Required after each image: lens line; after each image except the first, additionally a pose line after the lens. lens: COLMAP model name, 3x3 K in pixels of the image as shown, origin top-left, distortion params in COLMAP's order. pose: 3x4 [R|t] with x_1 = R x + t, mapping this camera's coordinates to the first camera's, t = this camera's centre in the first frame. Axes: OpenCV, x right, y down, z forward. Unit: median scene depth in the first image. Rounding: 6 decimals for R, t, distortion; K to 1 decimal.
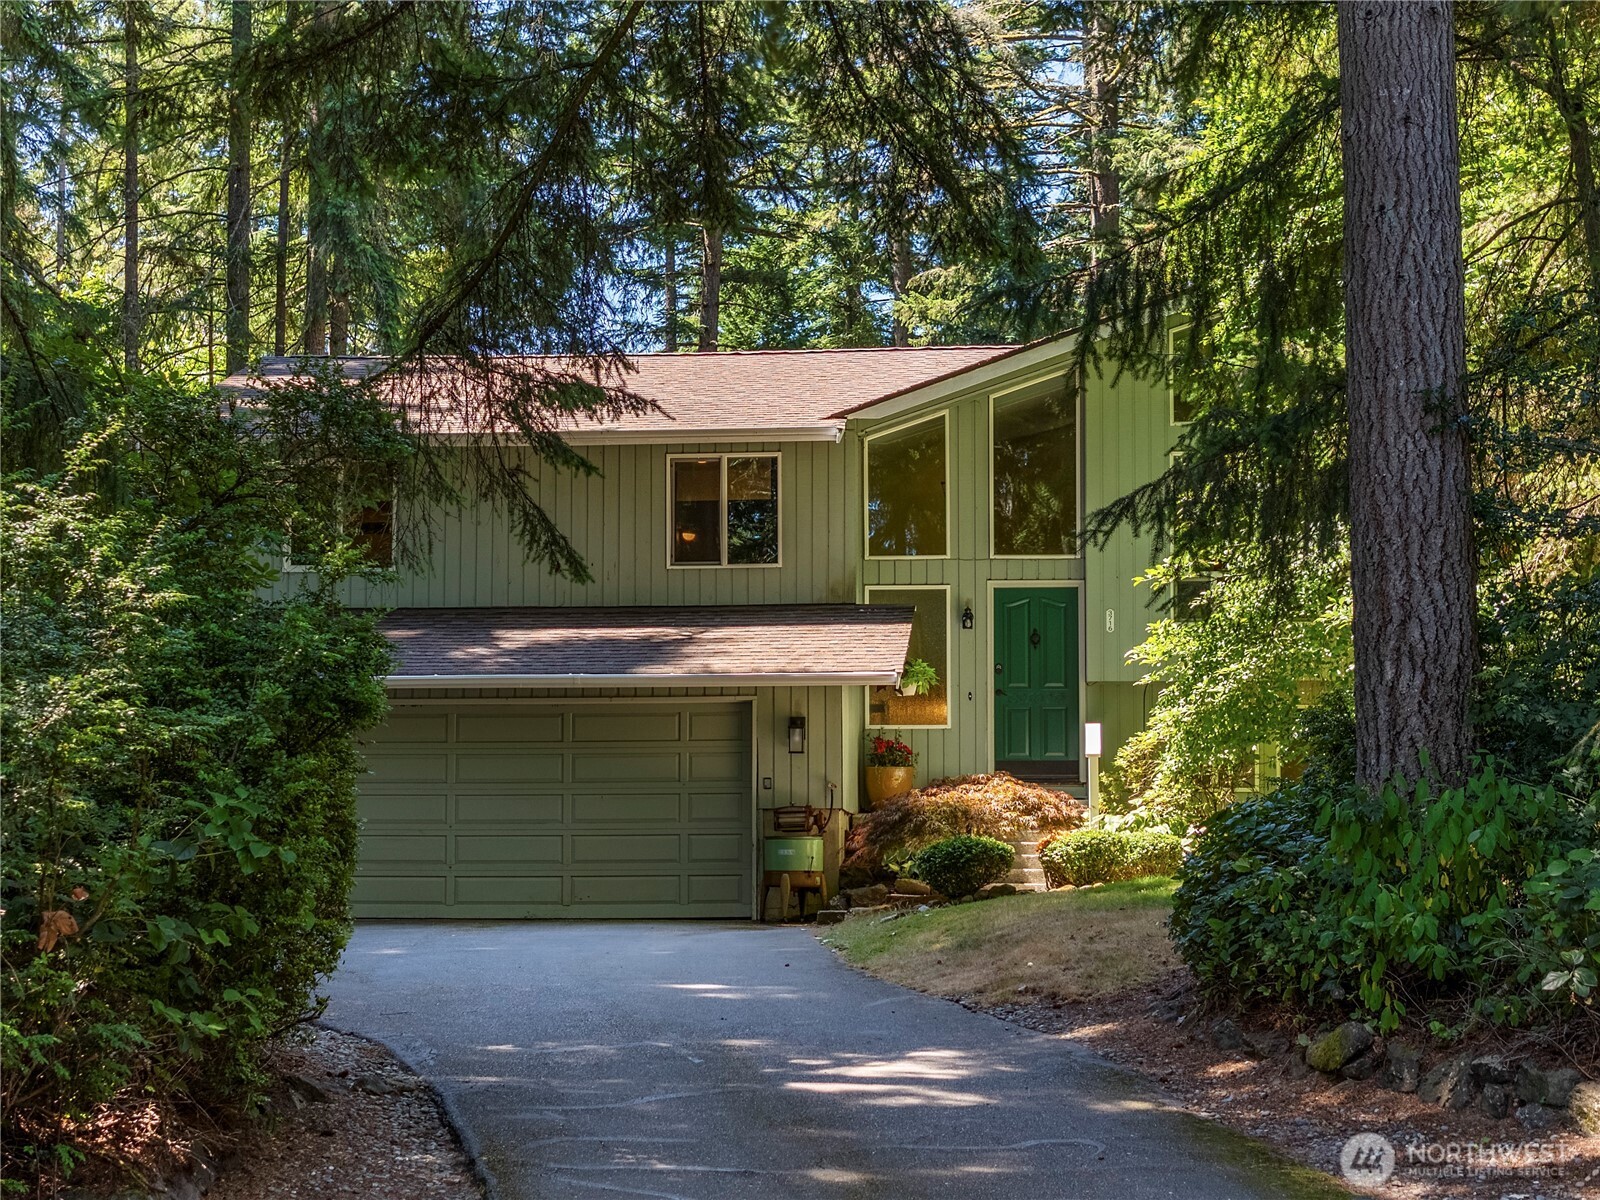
lens RADIAL K [[2801.8, 0, 800.0], [0, 2801.8, 600.0], [0, 0, 1]] dist [-0.476740, 0.010081]
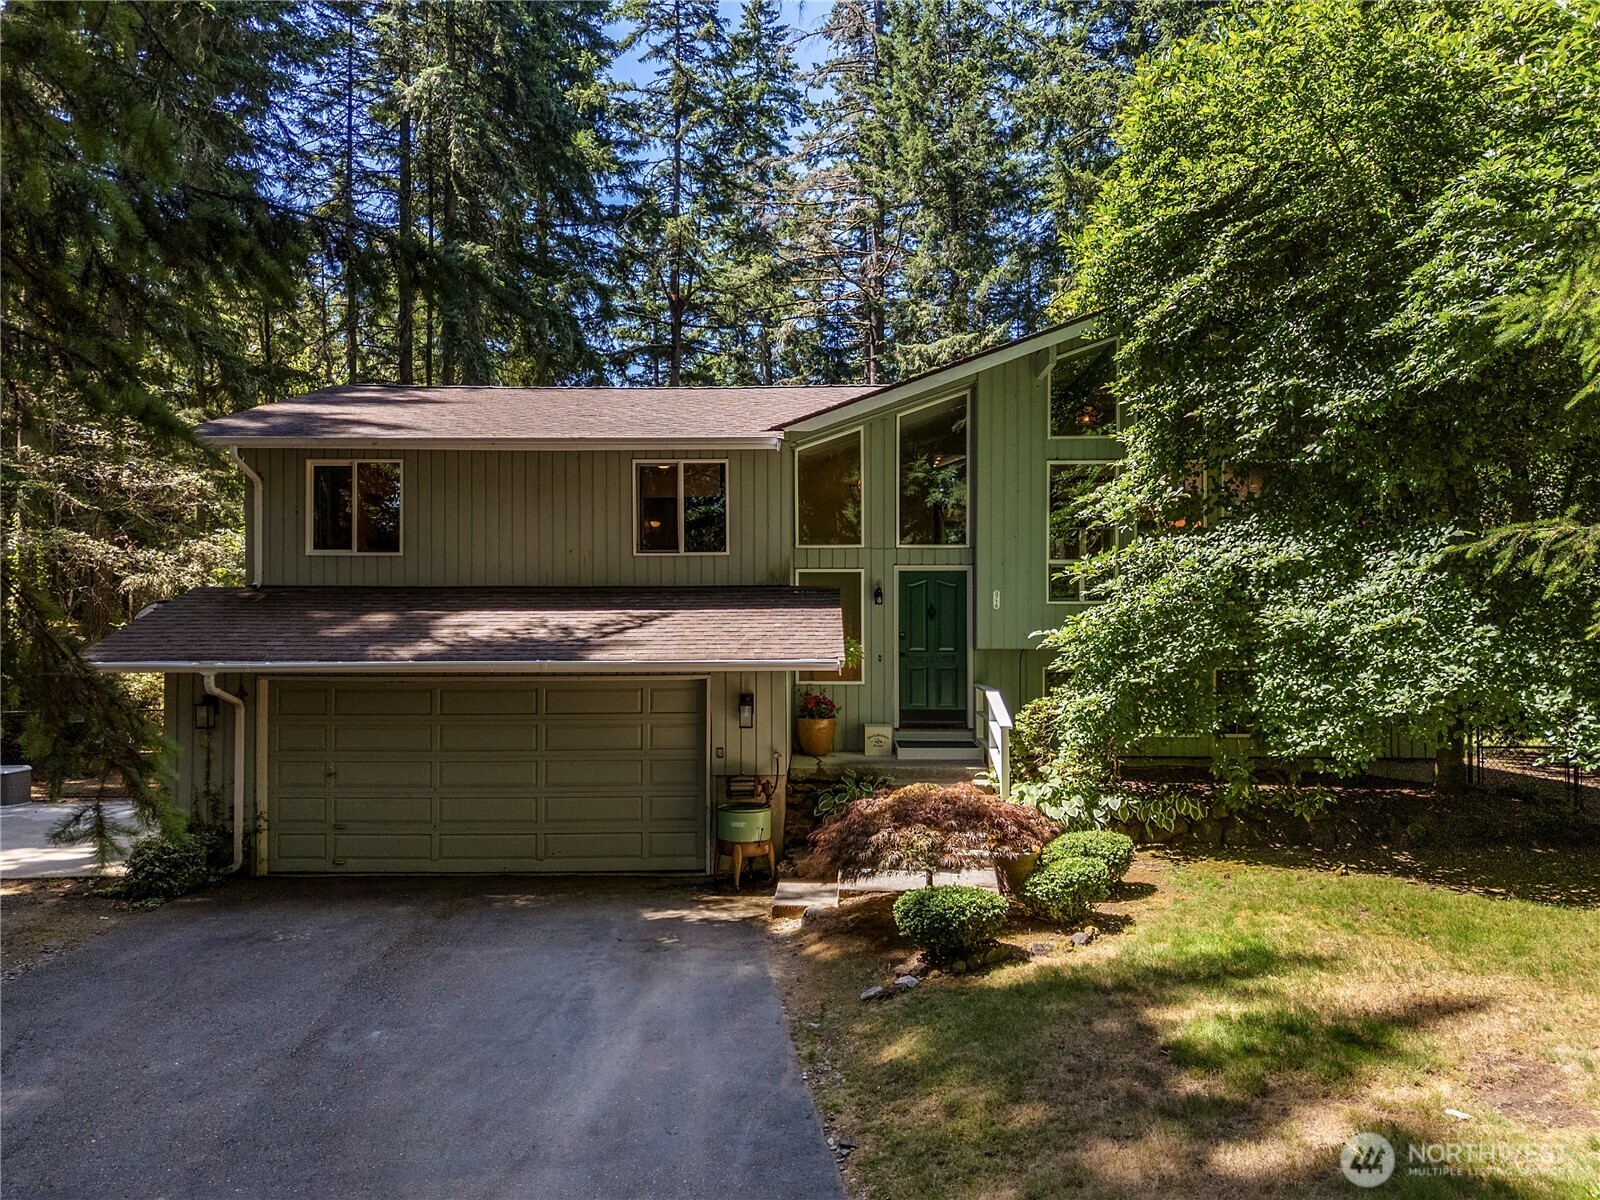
lens RADIAL K [[1150.1, 0, 800.5], [0, 1150.1, 631.4], [0, 0, 1]] dist [0.029760, -0.001470]
pose [[0.997214, -0.000457, 0.074588, -0.012864], [-0.005947, 0.996311, 0.085613, -0.021585], [-0.074352, -0.085818, 0.993533, 0.501577]]
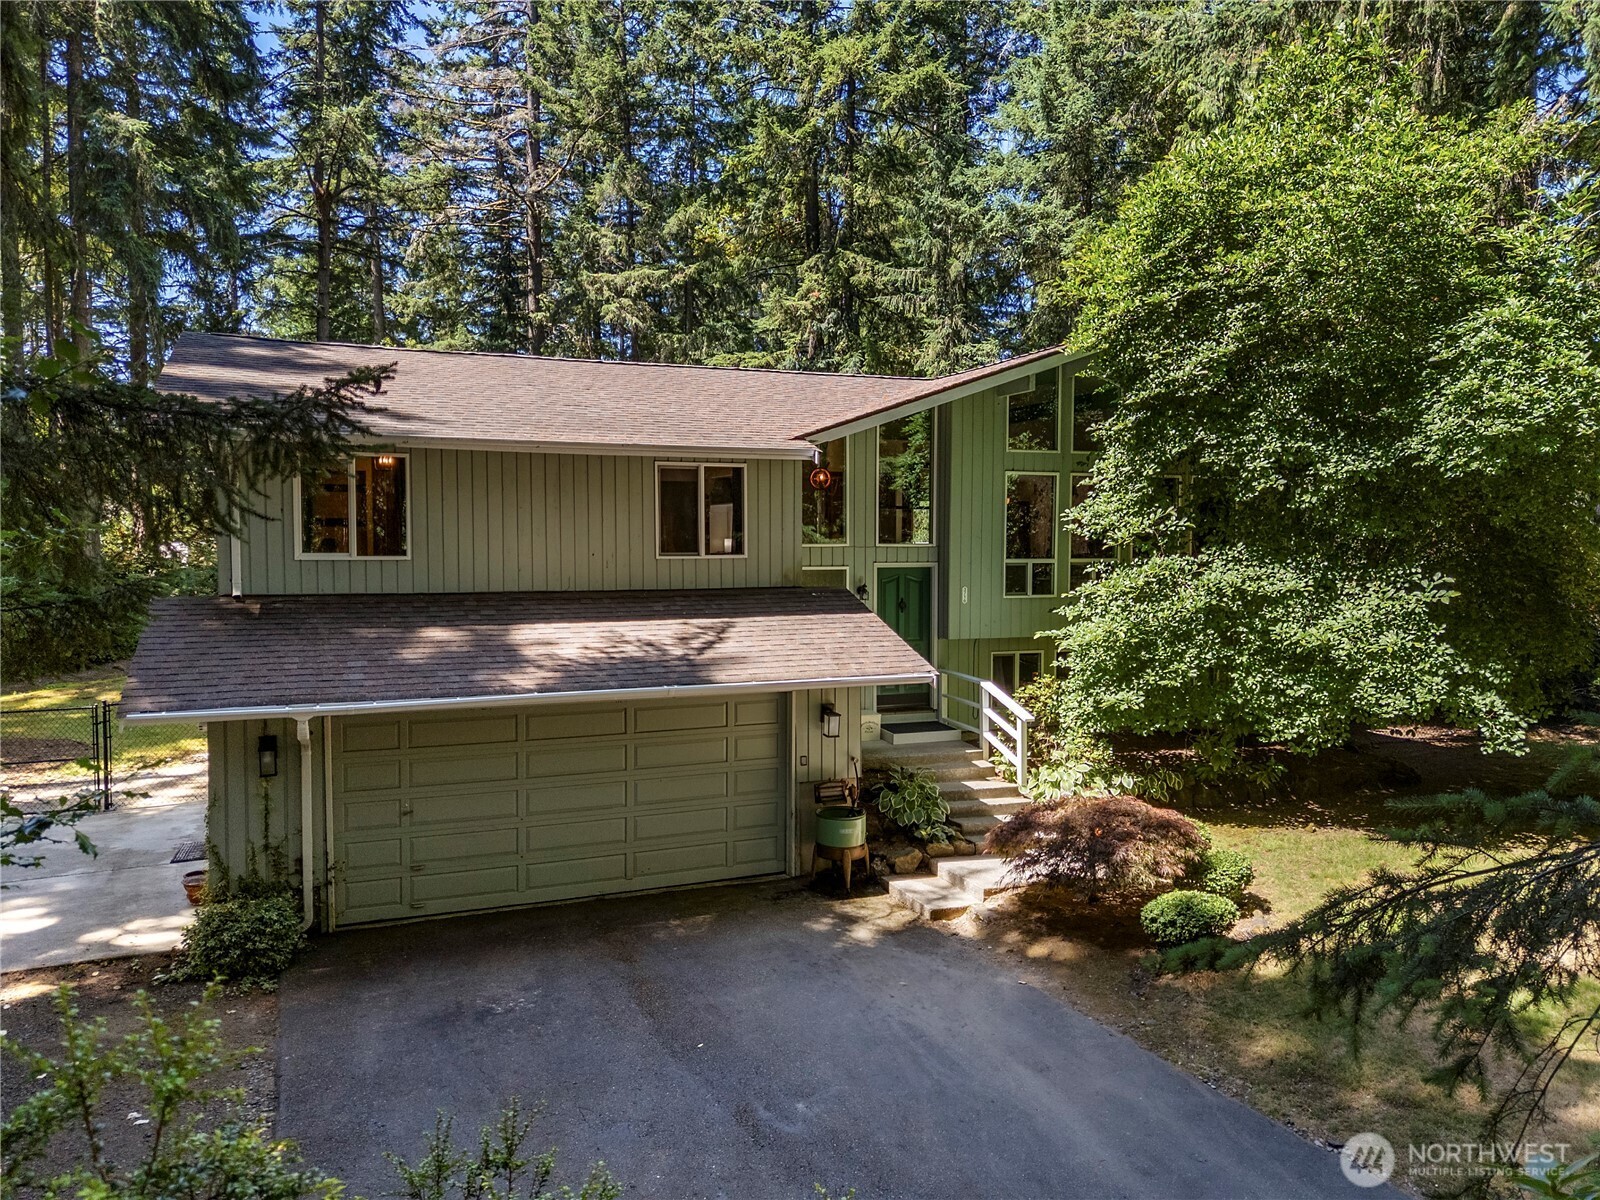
lens RADIAL K [[1129.4, 0, 800.0], [0, 1129.4, 600.0], [0, 0, 1]] dist [0.036470, -0.001328]
pose [[0.897291, -0.022120, 0.440884, -0.207647], [-0.041708, 0.990028, 0.134554, -0.061952], [-0.439464, -0.139122, 0.887421, 0.542307]]
